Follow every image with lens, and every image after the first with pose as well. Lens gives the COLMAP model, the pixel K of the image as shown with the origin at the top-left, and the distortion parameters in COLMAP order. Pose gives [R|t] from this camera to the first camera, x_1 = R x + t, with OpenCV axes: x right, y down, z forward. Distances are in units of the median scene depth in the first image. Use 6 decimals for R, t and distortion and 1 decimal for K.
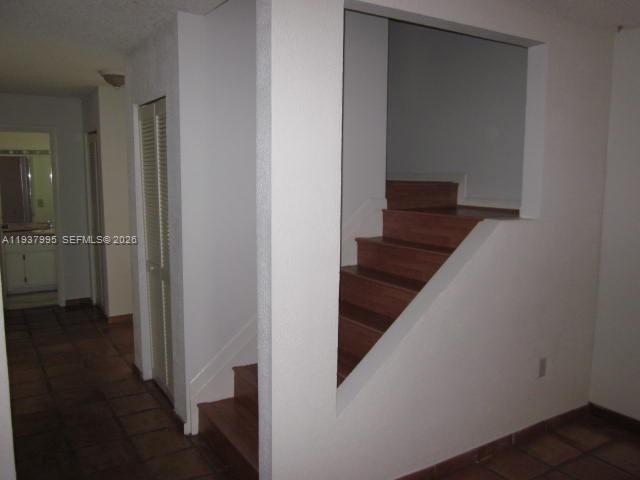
lens RADIAL K [[532.4, 0, 319.6], [0, 532.4, 237.6], [0, 0, 1]] dist [-0.019706, 0.012612]
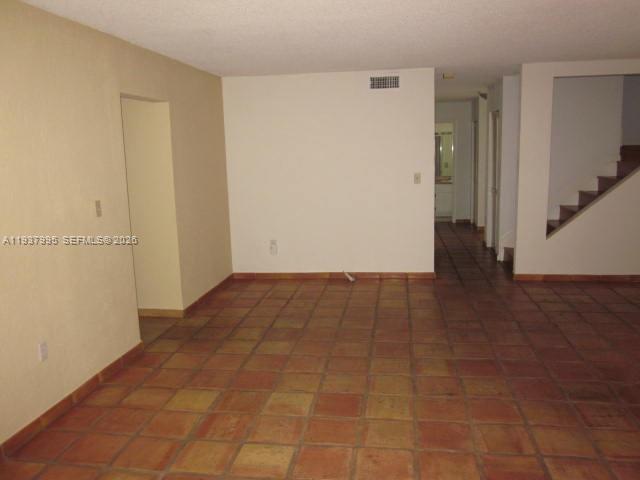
lens RADIAL K [[532.4, 0, 320.8], [0, 532.4, 238.2], [0, 0, 1]] dist [-0.019706, 0.012612]
pose [[0.755774, 0.079210, -0.650024, 0.355668], [-0.039487, 0.996363, 0.075502, 0.072637], [0.653640, -0.031395, 0.756154, -0.668792]]
